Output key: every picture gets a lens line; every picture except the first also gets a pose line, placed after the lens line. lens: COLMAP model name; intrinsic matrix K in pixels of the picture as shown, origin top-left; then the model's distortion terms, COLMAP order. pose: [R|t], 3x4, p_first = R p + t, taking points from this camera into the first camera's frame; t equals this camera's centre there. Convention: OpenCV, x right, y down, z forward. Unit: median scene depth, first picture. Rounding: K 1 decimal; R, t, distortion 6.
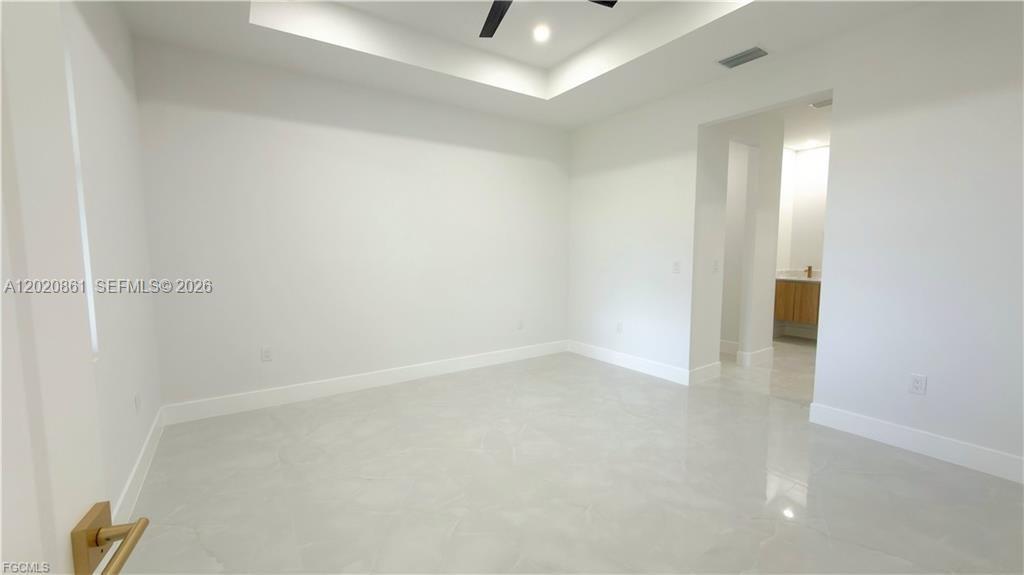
lens RADIAL K [[428.2, 0, 512.0], [0, 428.2, 287.5], [0, 0, 1]] dist [-0.001265, -0.000143]
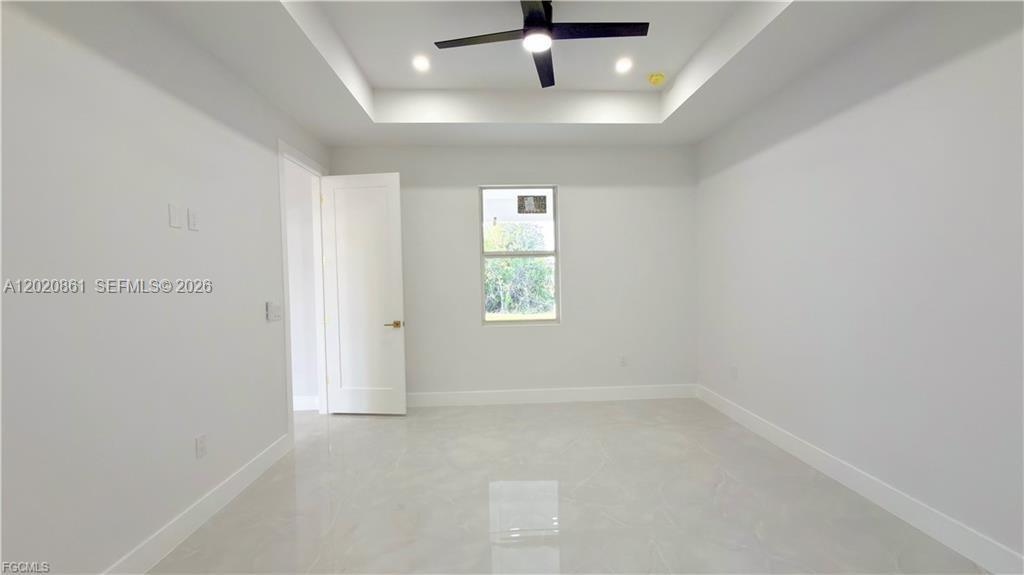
lens RADIAL K [[428.2, 0, 512.0], [0, 428.2, 287.5], [0, 0, 1]] dist [-0.001265, -0.000143]
pose [[0.865854, 0.000658, -0.500297, 0.313263], [-0.030833, 0.998168, -0.052049, -0.022602], [0.499346, 0.060493, 0.864288, 0.053468]]
